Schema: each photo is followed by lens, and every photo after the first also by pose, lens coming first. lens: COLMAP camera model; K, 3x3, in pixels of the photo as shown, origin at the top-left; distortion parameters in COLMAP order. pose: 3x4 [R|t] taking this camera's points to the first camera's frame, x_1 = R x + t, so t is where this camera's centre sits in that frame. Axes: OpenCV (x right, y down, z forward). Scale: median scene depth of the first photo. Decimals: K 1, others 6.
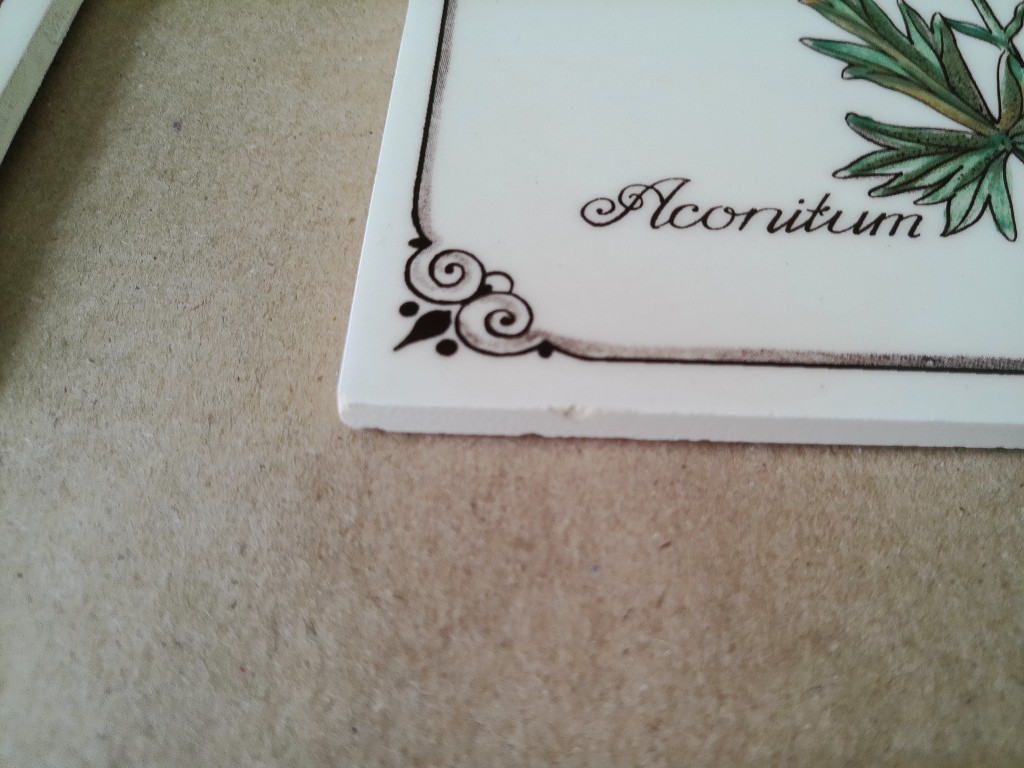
lens RADIAL K [[924.7, 0, 594.0], [0, 924.7, 430.5], [0, 0, 1]] dist [-0.068634, 0.090349]
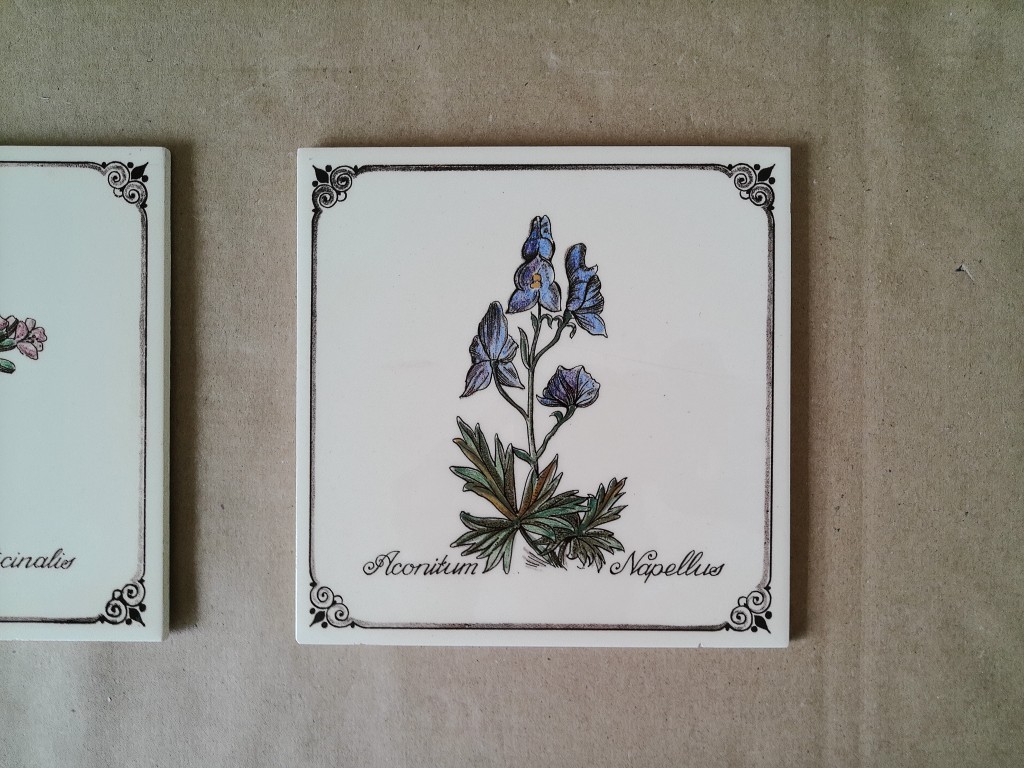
lens RADIAL K [[961.1, 0, 573.1], [0, 961.1, 426.2], [0, 0, 1]] dist [-0.004018, -0.021187]
pose [[0.997744, 0.013055, -0.065850, 0.875546], [0.025523, 0.833484, 0.551954, -2.344687], [0.062091, -0.552390, 0.831270, -1.341067]]
